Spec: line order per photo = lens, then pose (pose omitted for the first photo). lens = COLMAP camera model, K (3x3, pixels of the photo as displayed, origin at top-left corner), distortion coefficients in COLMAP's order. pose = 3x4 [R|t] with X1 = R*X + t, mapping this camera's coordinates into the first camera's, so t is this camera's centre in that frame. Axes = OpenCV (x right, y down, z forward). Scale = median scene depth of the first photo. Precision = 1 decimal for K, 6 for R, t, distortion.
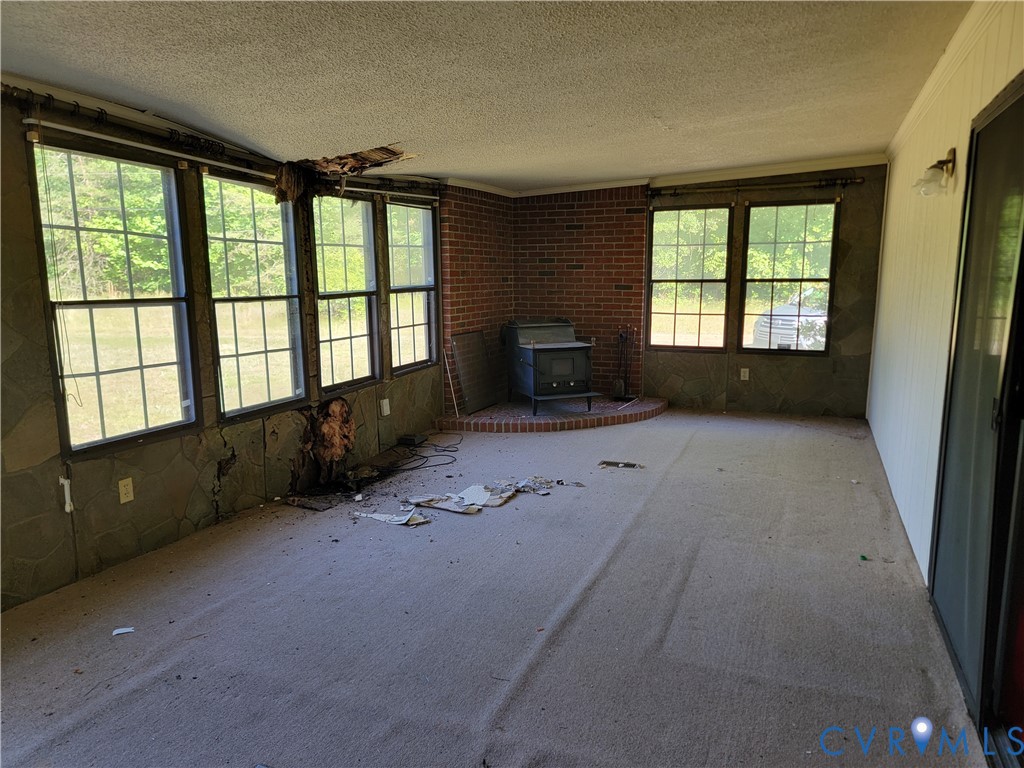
lens RADIAL K [[700.6, 0, 520.1], [0, 700.6, 381.3], [0, 0, 1]] dist [0.080611, -0.080851]
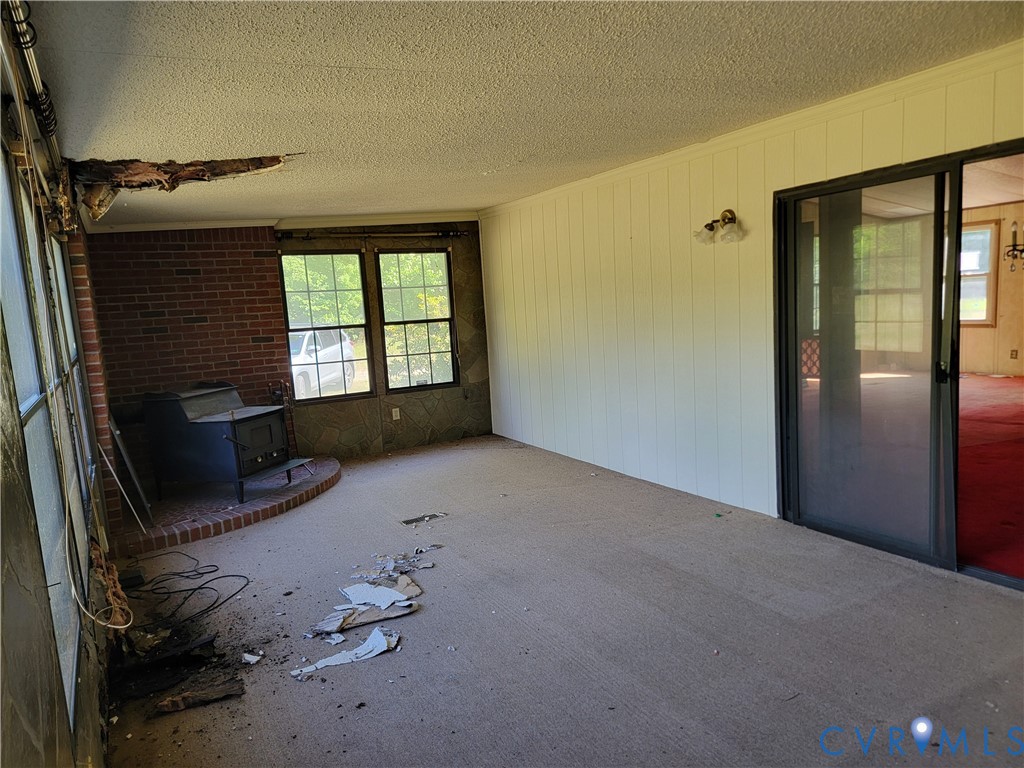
lens RADIAL K [[700.6, 0, 520.1], [0, 700.6, 381.3], [0, 0, 1]] dist [0.080611, -0.080851]
pose [[0.623415, -0.123134, 0.772134, -0.358216], [0.178961, 0.983778, 0.012394, -0.037689], [-0.761135, 0.130455, 0.635338, 0.210400]]
